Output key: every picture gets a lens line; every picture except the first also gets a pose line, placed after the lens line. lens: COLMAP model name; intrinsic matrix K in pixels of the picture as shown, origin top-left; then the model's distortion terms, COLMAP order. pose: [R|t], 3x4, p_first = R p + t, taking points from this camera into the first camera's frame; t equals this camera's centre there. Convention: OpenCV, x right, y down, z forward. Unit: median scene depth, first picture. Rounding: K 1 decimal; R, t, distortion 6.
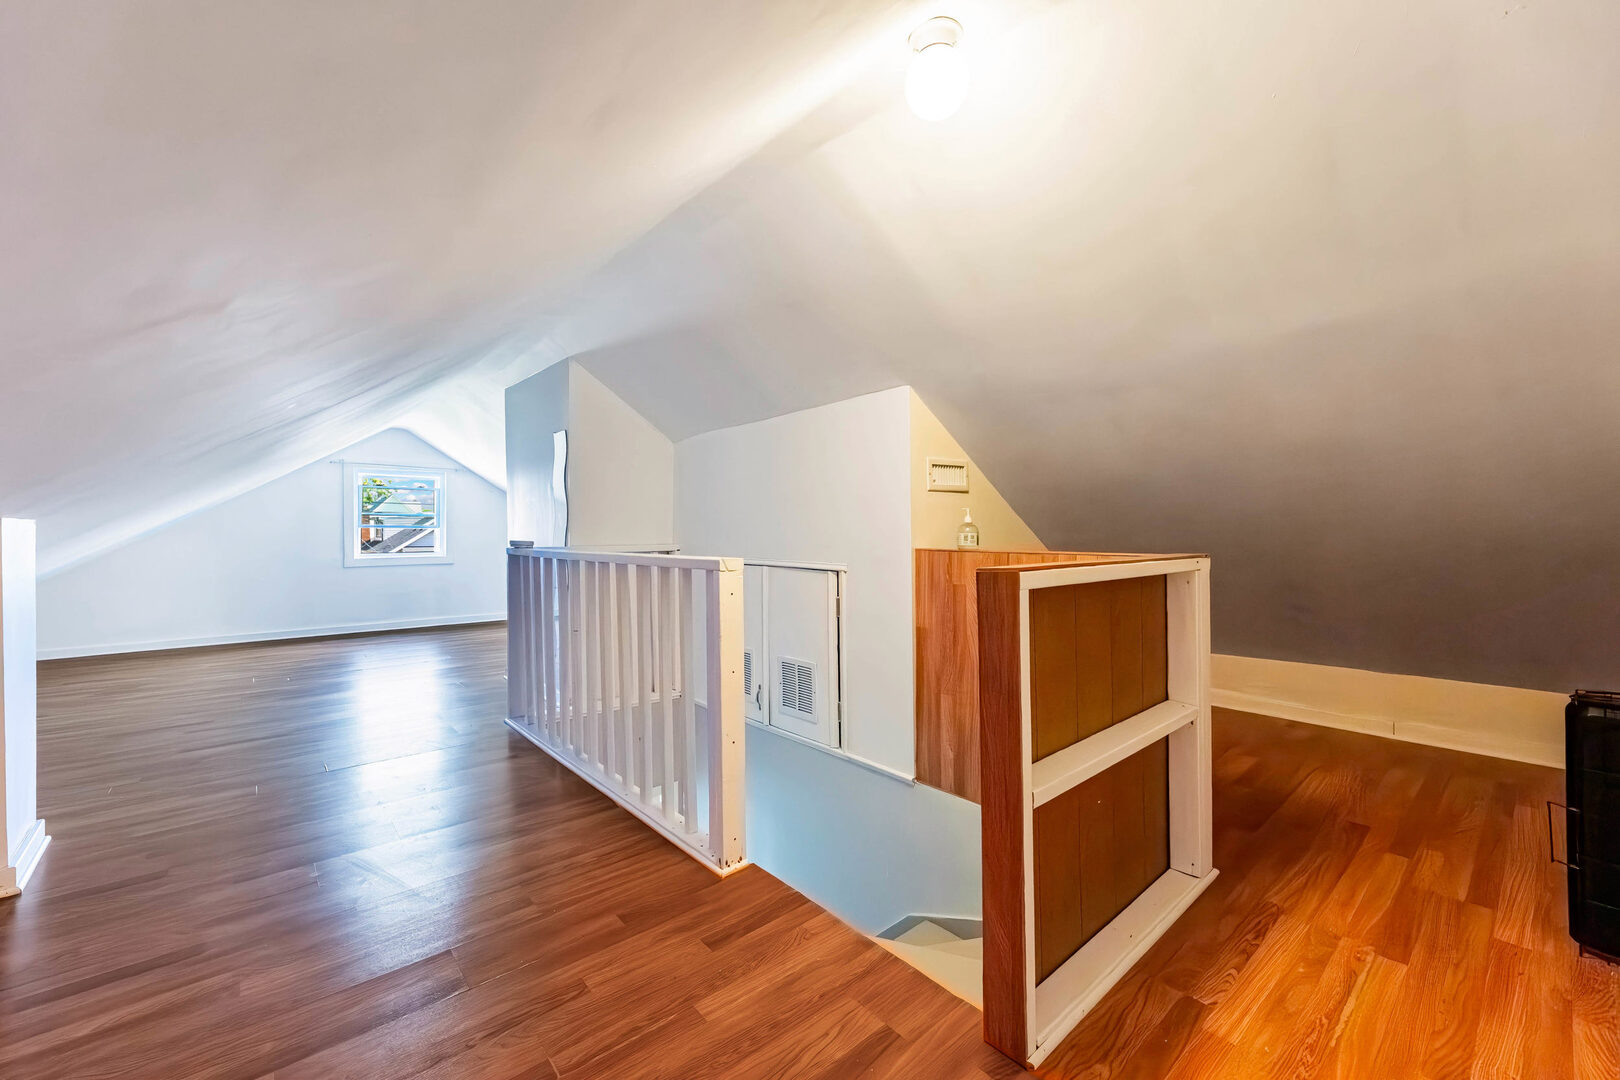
lens RADIAL K [[656.4, 0, 805.8], [0, 656.4, 536.9], [0, 0, 1]] dist [0.000140, -0.000010]
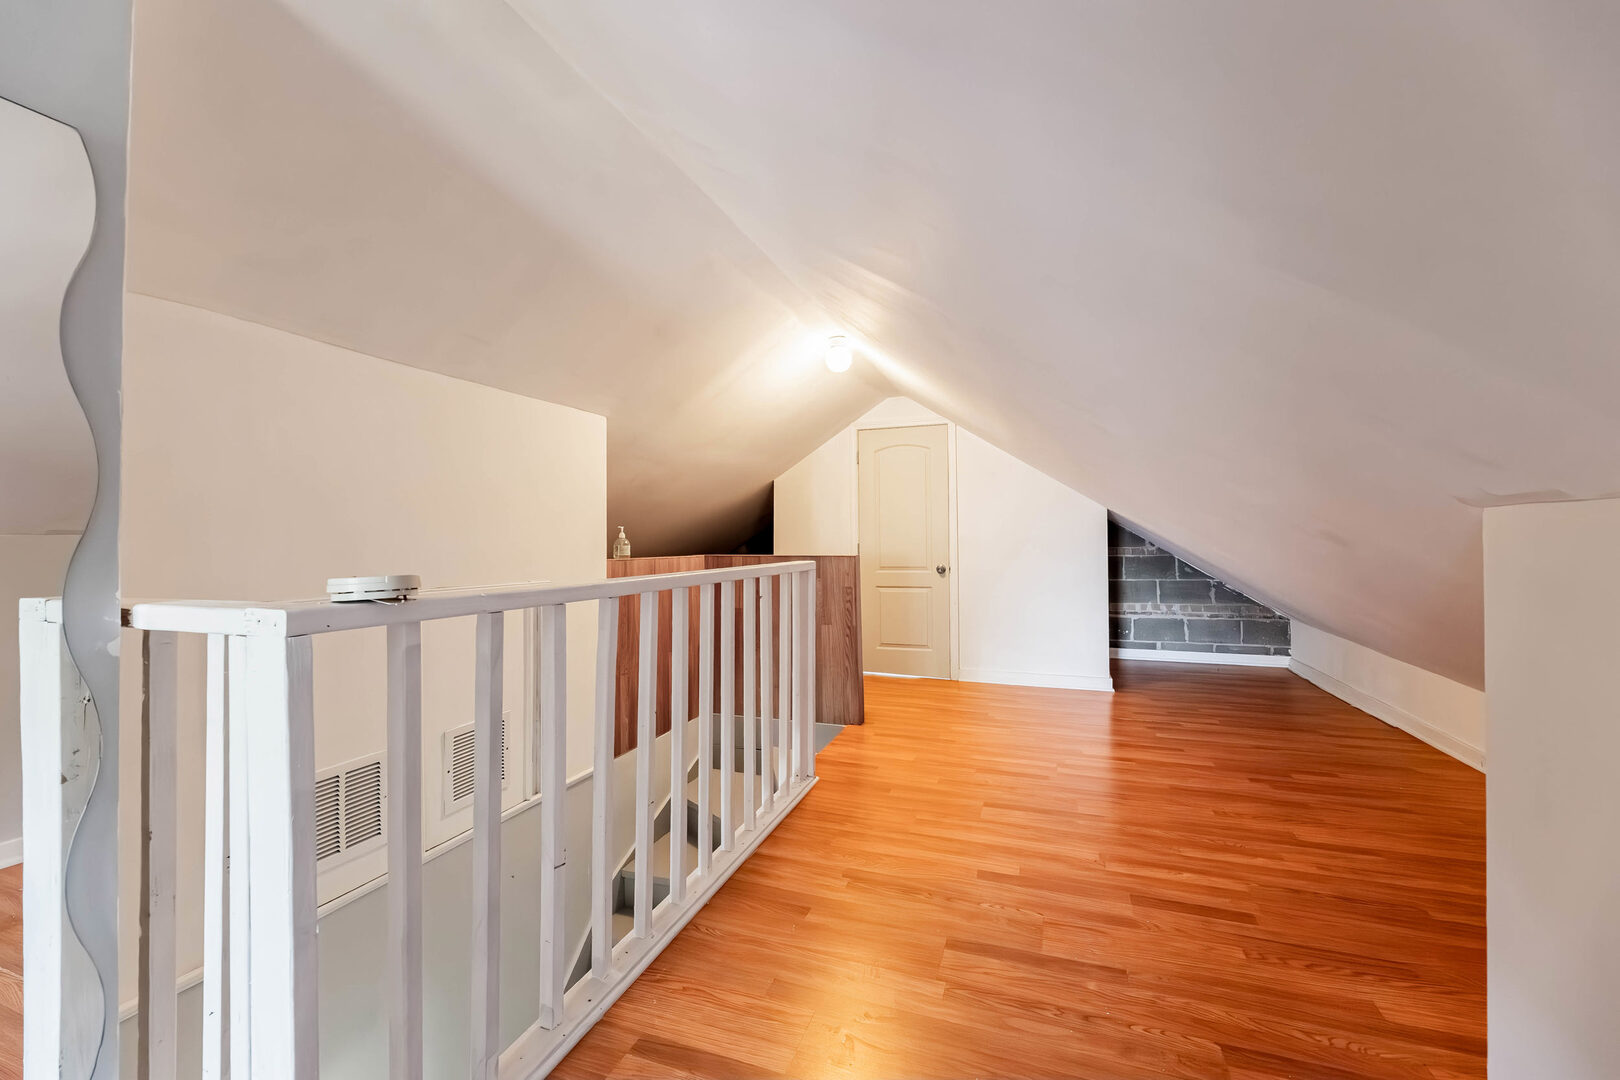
lens RADIAL K [[656.4, 0, 805.8], [0, 656.4, 536.9], [0, 0, 1]] dist [0.000140, -0.000010]
pose [[-0.492554, 0.014287, 0.870165, -1.057431], [0.018471, 0.999812, -0.005960, -0.009451], [-0.870086, 0.013137, -0.492725, 1.322532]]
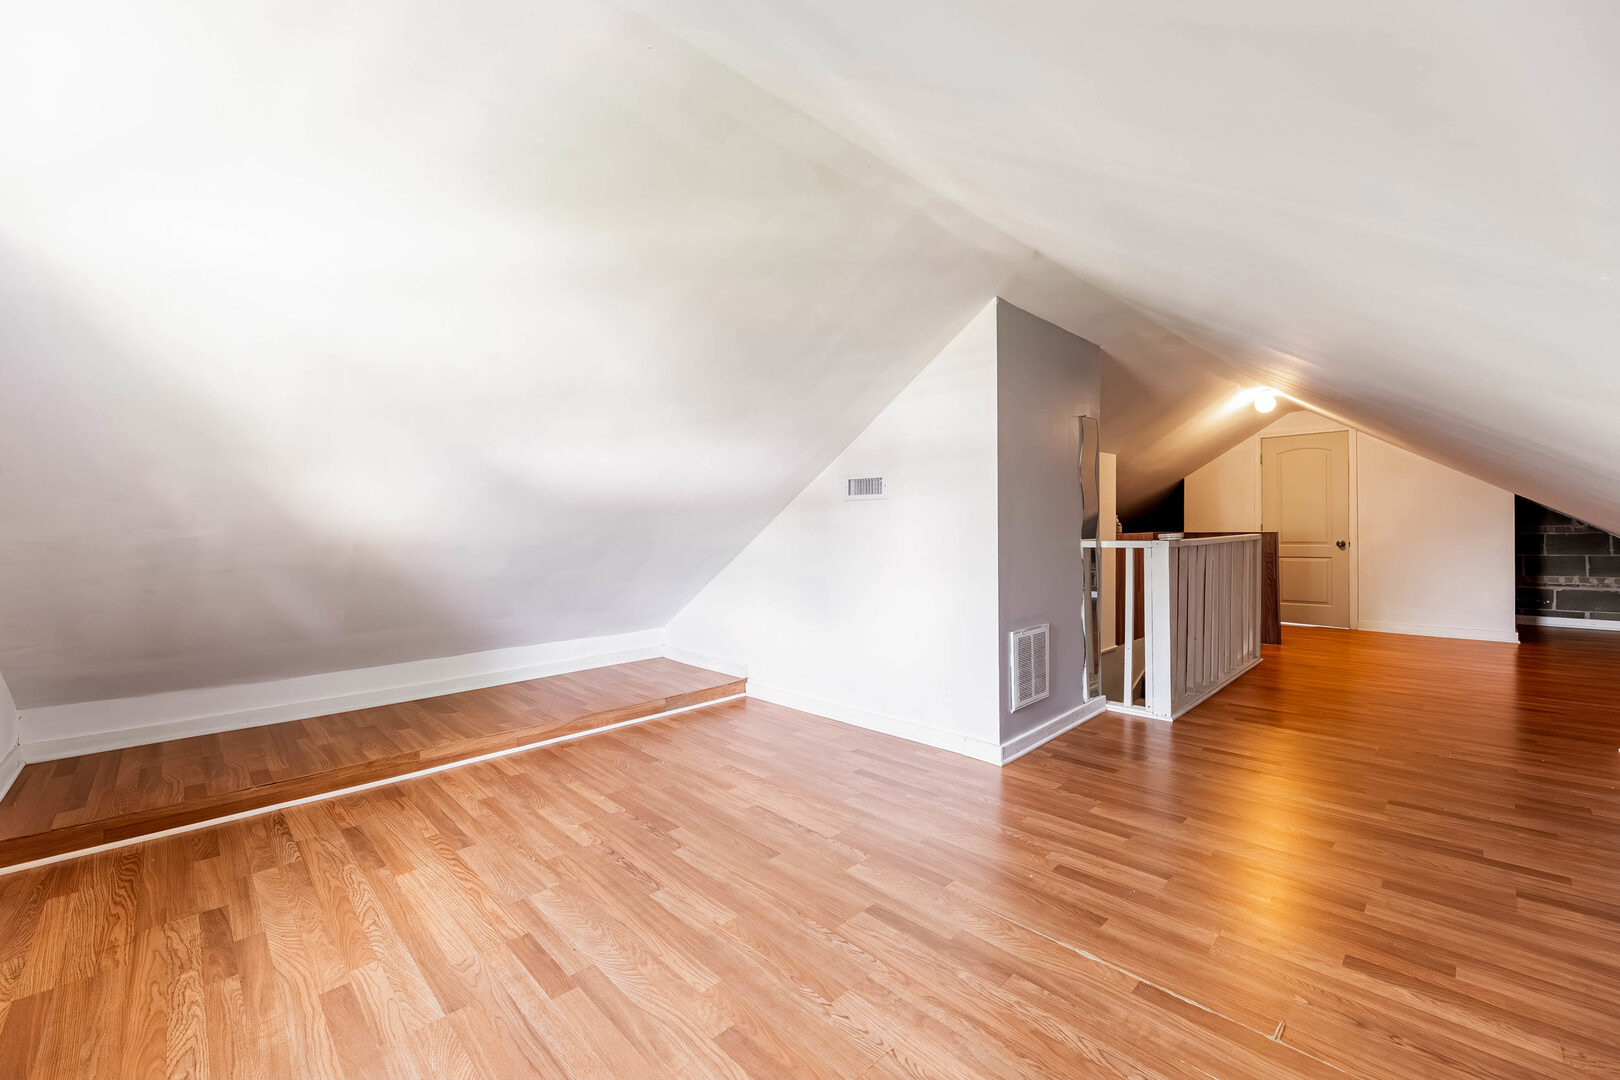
lens RADIAL K [[656.4, 0, 805.8], [0, 656.4, 536.9], [0, 0, 1]] dist [0.000140, -0.000010]
pose [[-0.061158, -0.012446, 0.998050, -1.948043], [0.023998, 0.999615, 0.013936, -0.027250], [-0.997840, 0.024804, -0.060836, 2.220008]]
